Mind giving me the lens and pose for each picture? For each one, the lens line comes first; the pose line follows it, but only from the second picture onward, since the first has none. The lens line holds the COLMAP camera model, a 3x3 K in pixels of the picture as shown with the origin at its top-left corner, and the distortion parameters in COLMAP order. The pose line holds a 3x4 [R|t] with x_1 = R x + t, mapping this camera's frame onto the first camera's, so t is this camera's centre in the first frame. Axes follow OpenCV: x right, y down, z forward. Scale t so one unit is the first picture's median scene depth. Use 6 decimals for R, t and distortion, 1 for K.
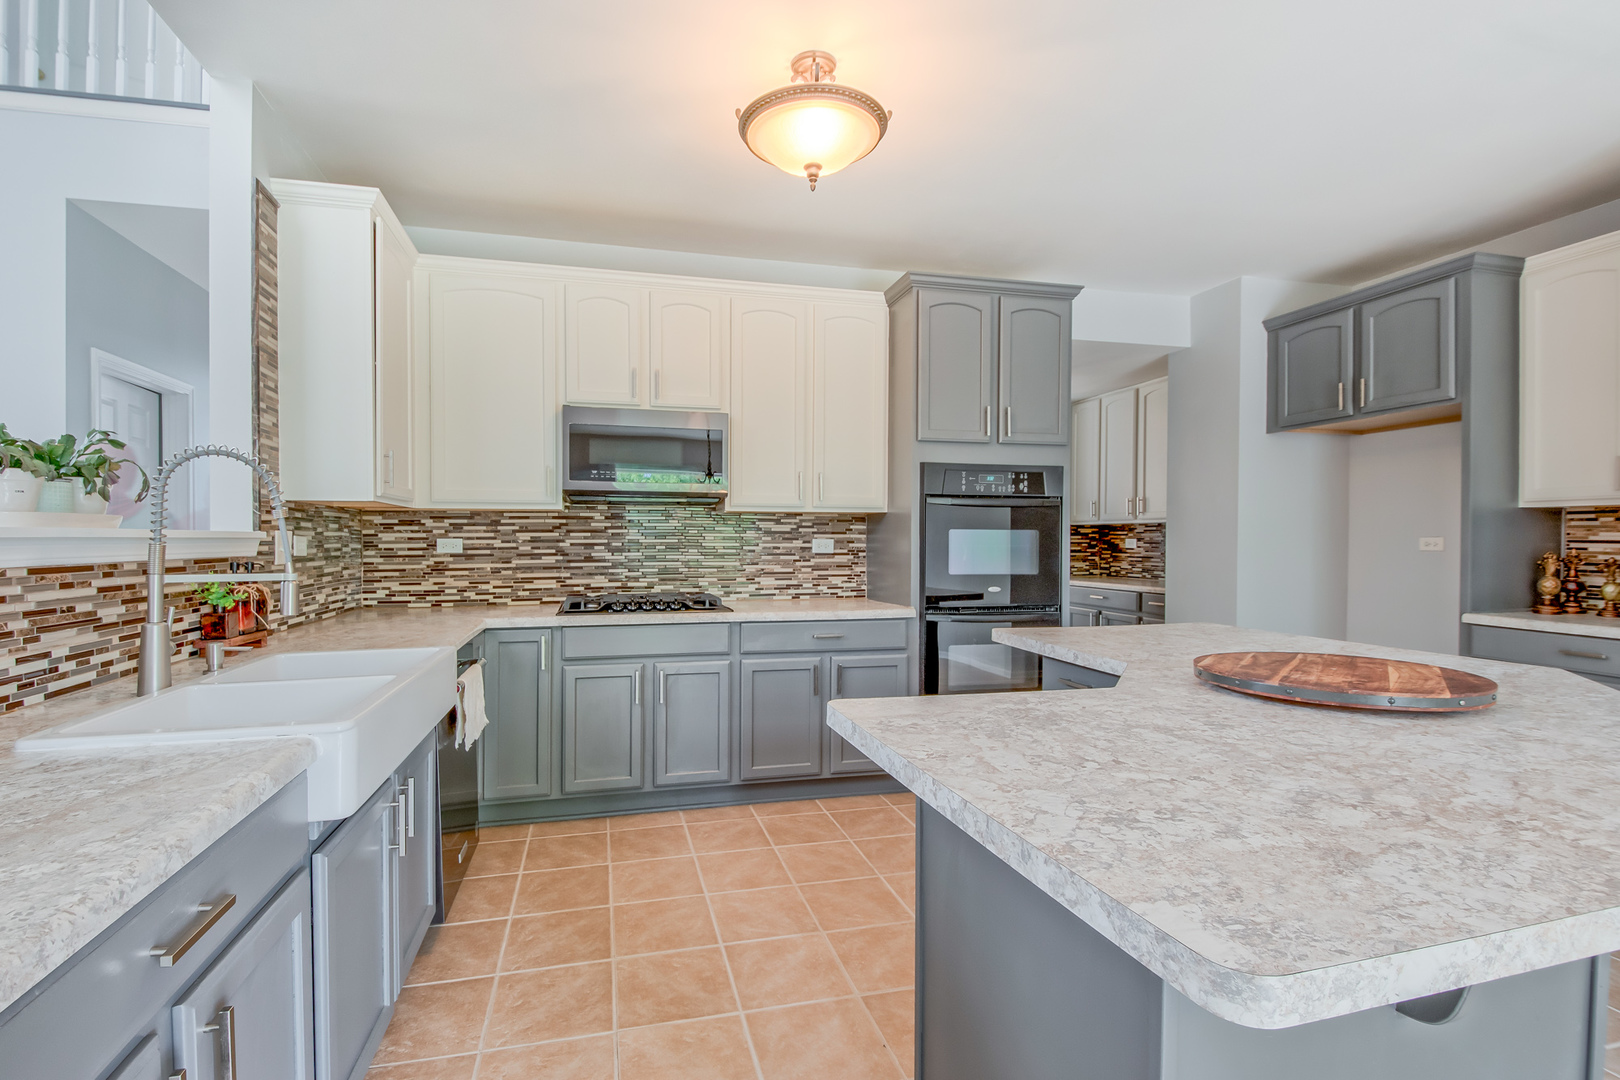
lens RADIAL K [[725.0, 0, 788.9], [0, 725.0, 553.9], [0, 0, 1]] dist [0.007540, -0.007470]
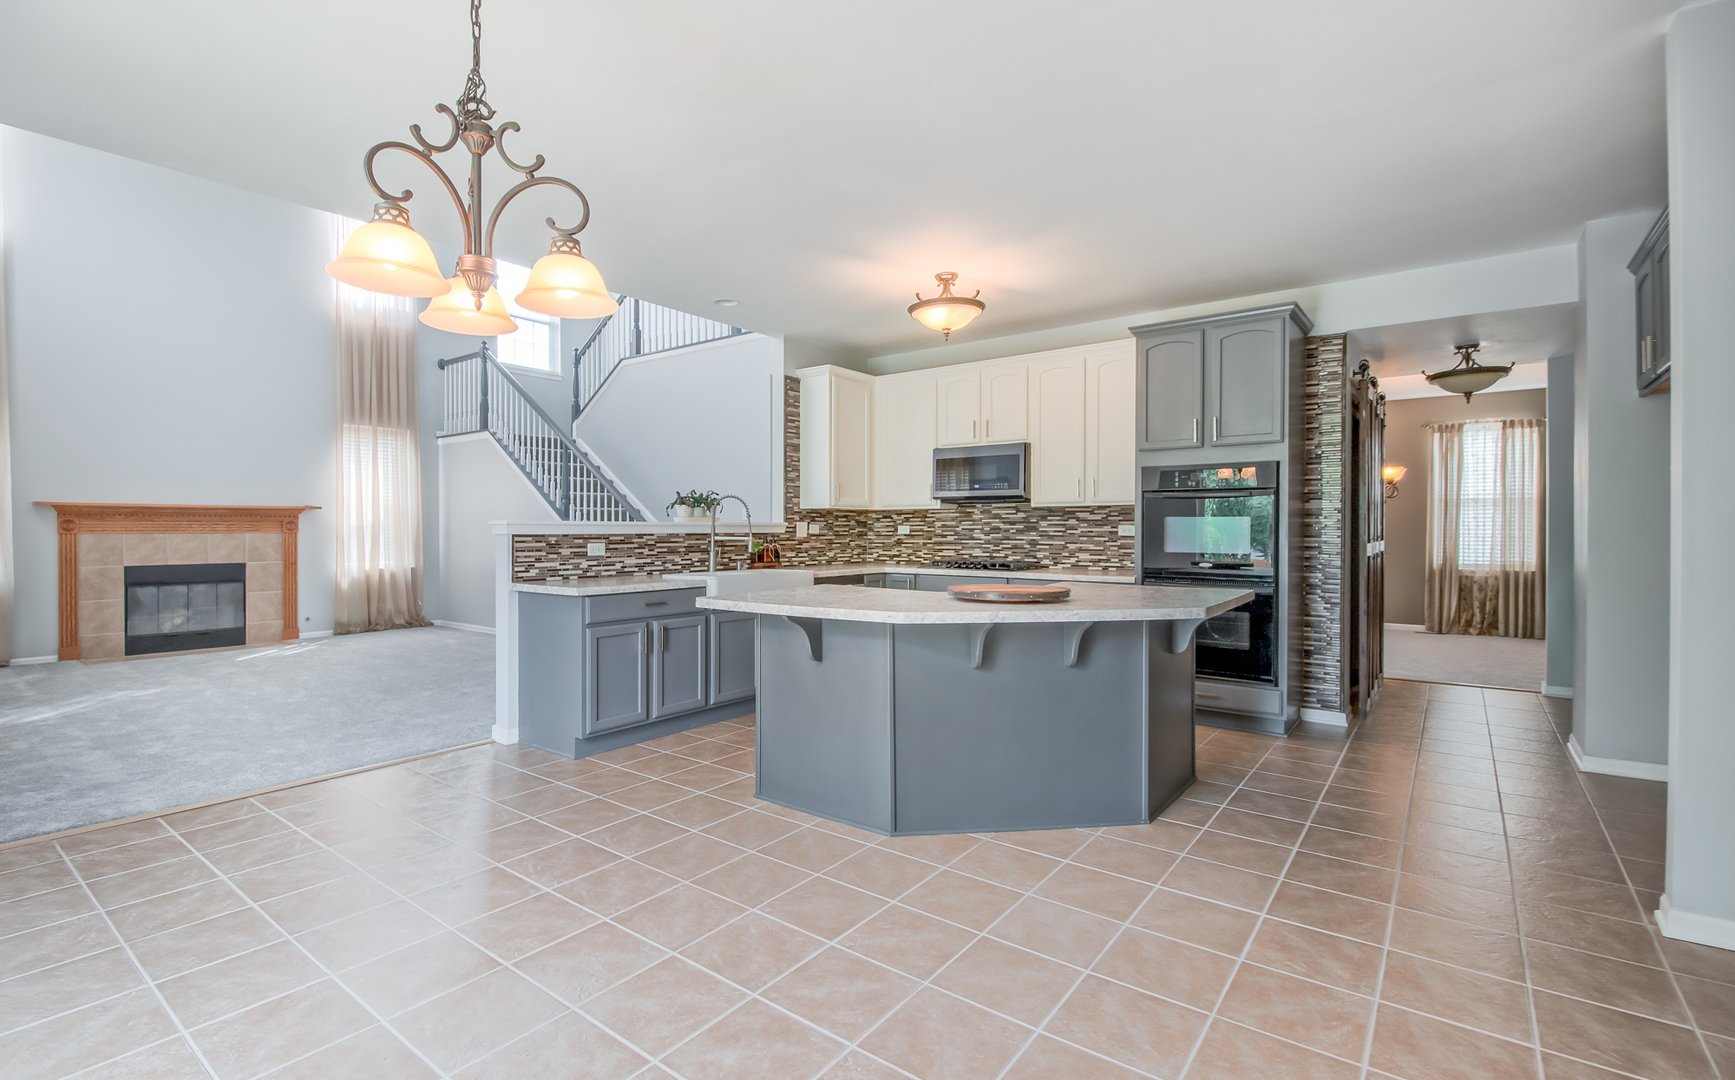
lens RADIAL K [[847.5, 0, 888.5], [0, 847.5, 529.1], [0, 0, 1]] dist [0.027382, -0.002744]
pose [[0.647171, -0.000311, -0.762345, 1.059988], [-0.014959, 0.999802, -0.013107, 0.014668], [0.762198, 0.019886, 0.647039, -0.358205]]
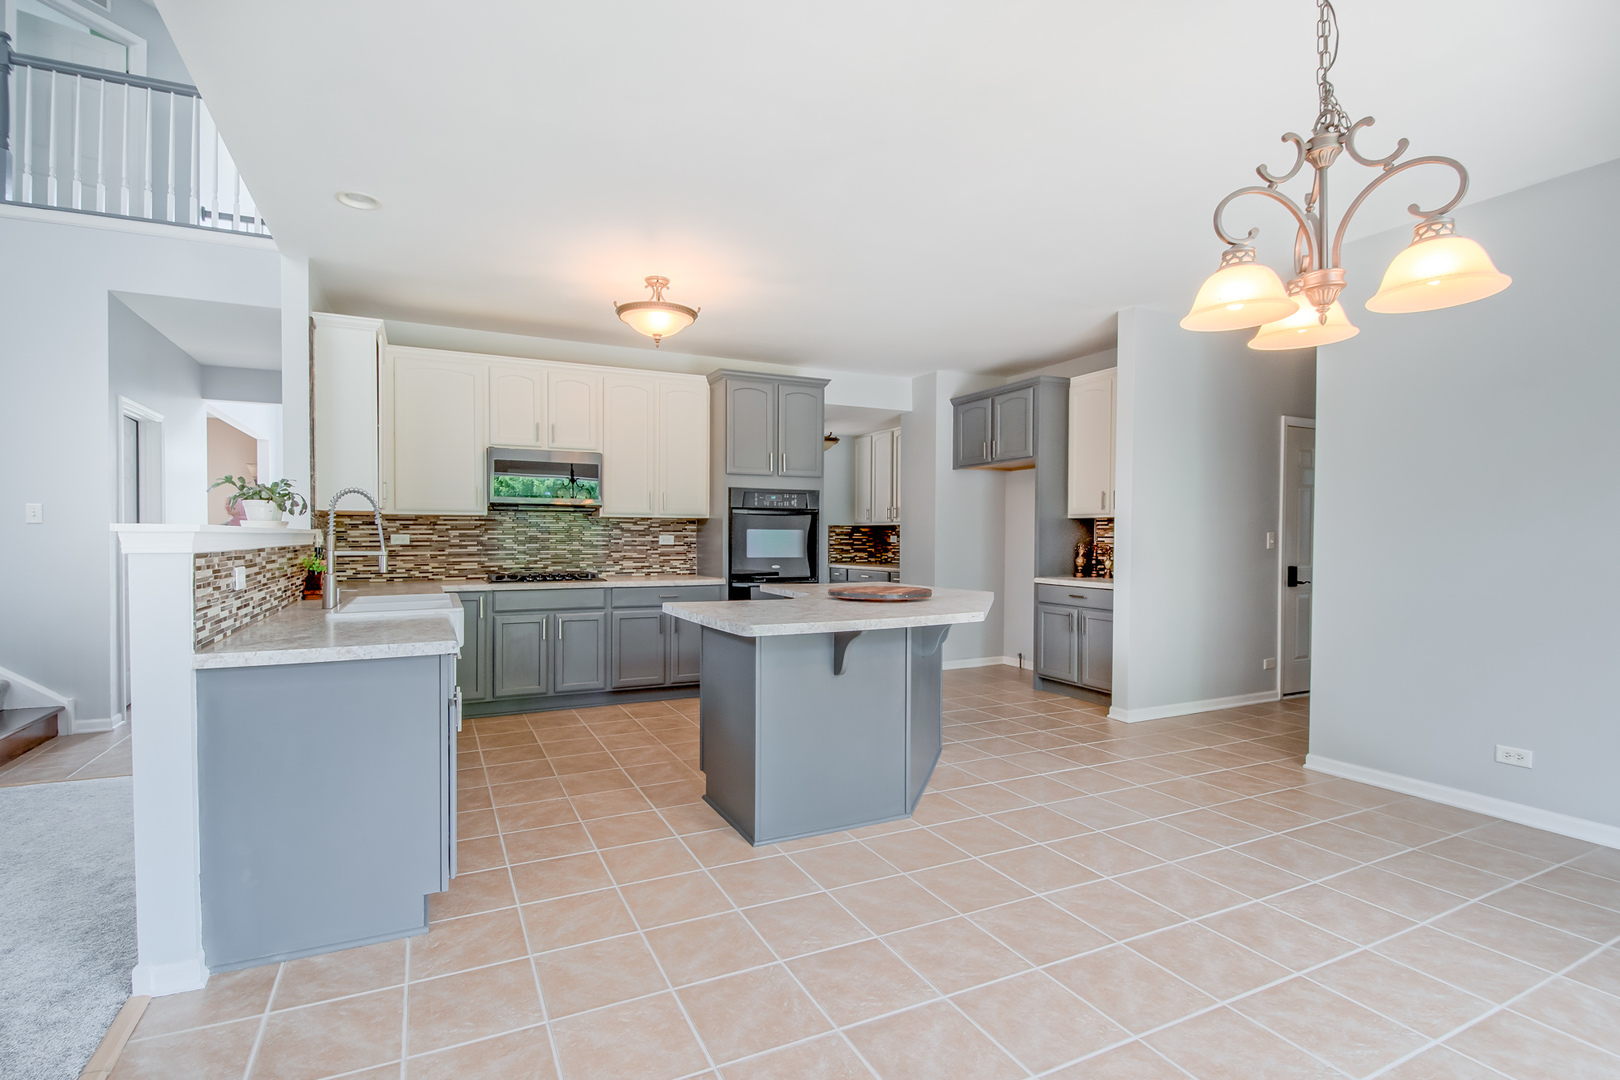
lens RADIAL K [[725.0, 0, 820.6], [0, 725.0, 543.8], [0, 0, 1]] dist [0.007540, -0.007470]
pose [[0.970200, -0.000937, 0.242305, -0.007762], [0.003709, 0.999933, -0.010984, 0.016306], [-0.242279, 0.011555, 0.970138, -0.587607]]
